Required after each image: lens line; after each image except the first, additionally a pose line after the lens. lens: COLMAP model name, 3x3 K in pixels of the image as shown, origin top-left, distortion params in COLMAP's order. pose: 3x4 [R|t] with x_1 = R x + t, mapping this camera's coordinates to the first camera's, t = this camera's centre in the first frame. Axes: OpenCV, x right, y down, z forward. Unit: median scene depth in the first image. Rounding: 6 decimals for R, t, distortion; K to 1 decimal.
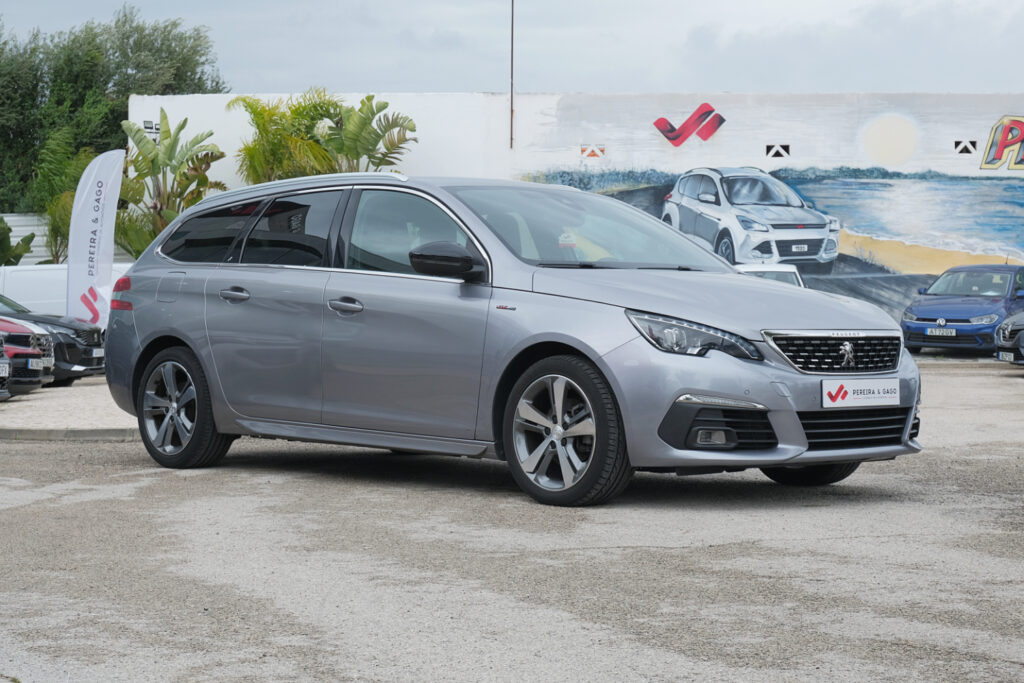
lens RADIAL K [[2026.5, 0, 512.0], [0, 2026.5, 341.5], [0, 0, 1]] dist [-0.067101, -0.030376]
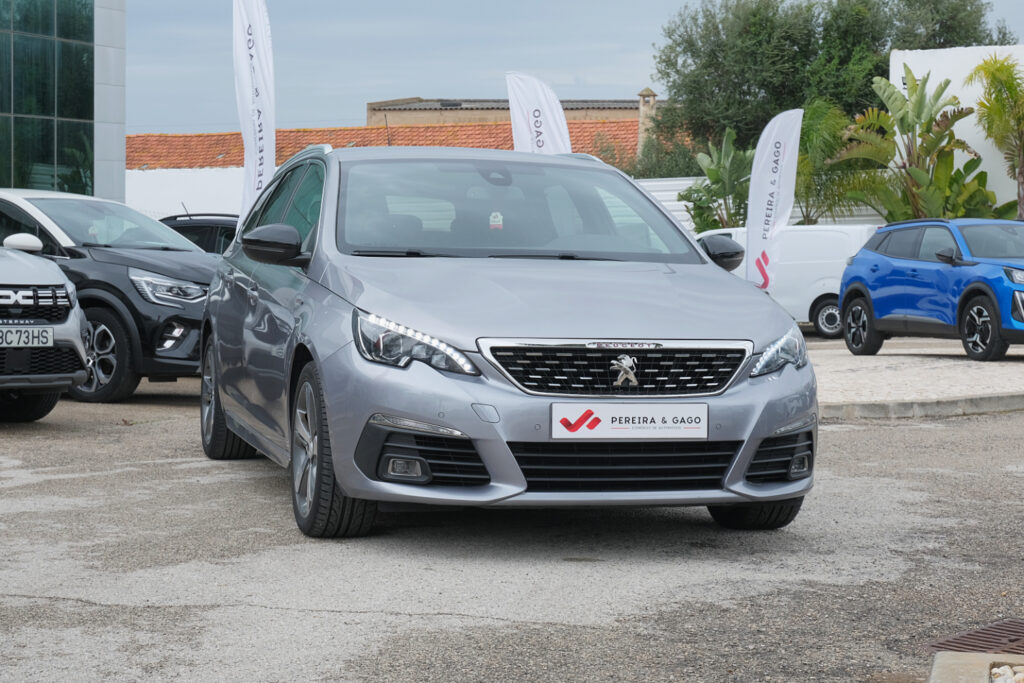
lens RADIAL K [[2036.6, 0, 512.0], [0, 2036.6, 341.5], [0, 0, 1]] dist [0.079475, 0.150334]
pose [[0.907826, 0.032208, -0.418109, 0.455877], [-0.023929, 0.999400, 0.025031, -0.023769], [0.418664, -0.012719, 0.908052, 0.265103]]
